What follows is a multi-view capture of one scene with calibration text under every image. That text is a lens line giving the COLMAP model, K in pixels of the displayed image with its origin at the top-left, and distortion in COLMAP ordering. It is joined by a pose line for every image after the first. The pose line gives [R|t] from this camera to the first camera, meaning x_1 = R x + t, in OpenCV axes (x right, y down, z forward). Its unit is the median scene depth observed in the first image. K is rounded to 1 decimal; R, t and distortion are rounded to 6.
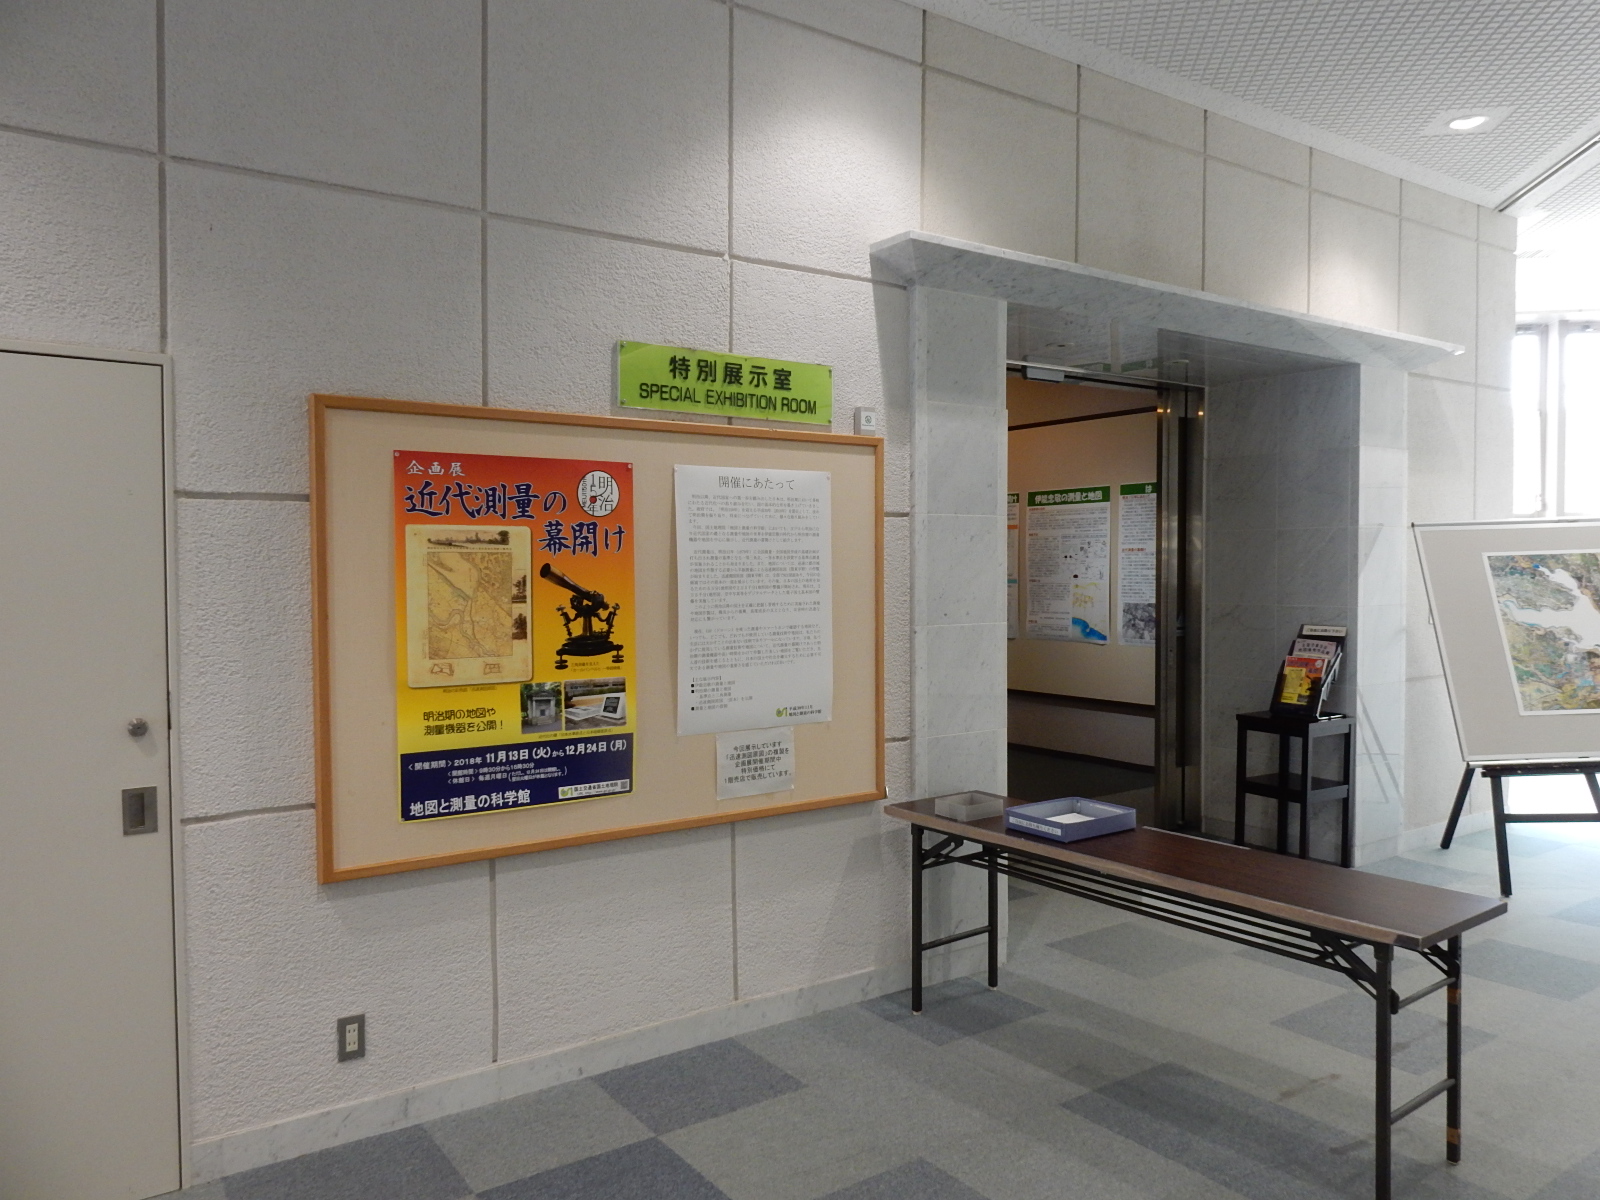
lens RADIAL K [[1154.1, 0, 812.9], [0, 1154.1, 604.5], [0, 0, 1]] dist [-0.002051, 0.006834]
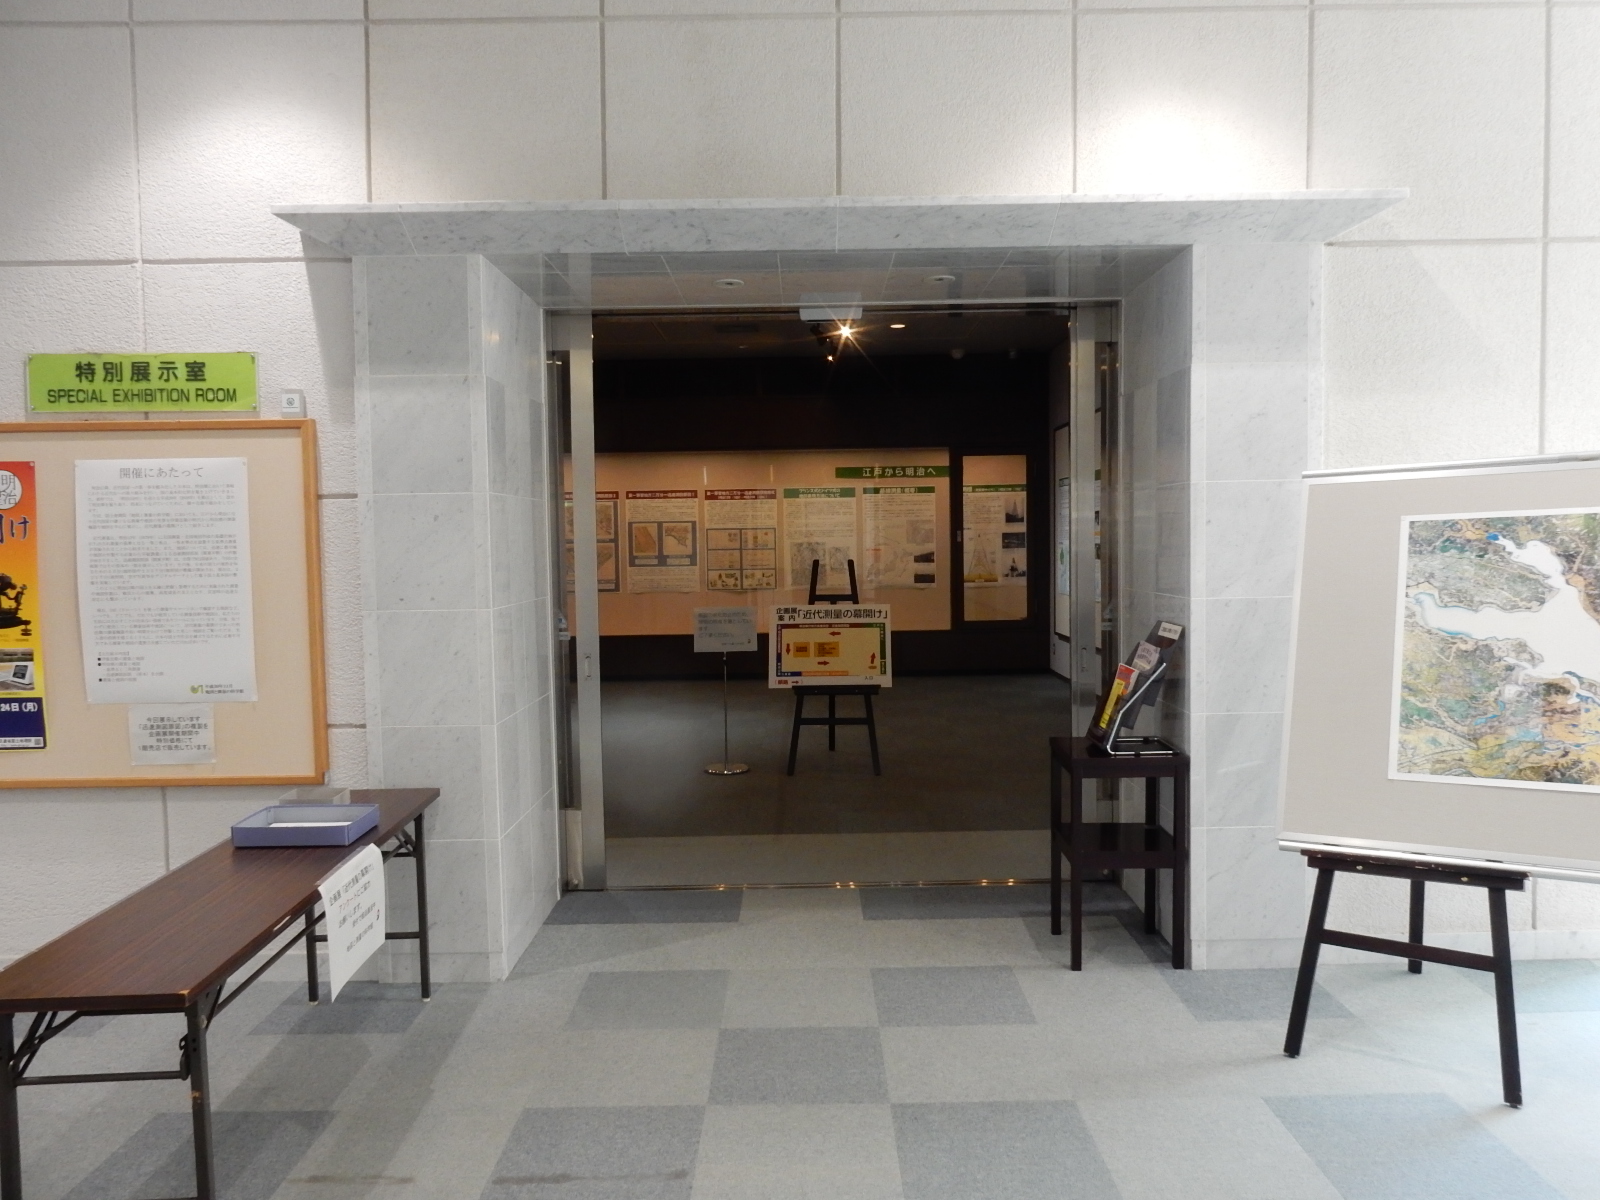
lens RADIAL K [[1154.1, 0, 807.8], [0, 1154.1, 601.5], [0, 0, 1]] dist [-0.002051, 0.006834]
pose [[0.821258, 0.021981, -0.570134, 1.007725], [-0.008208, 0.999609, 0.026717, -0.018766], [0.570499, -0.017262, 0.821117, 0.445069]]
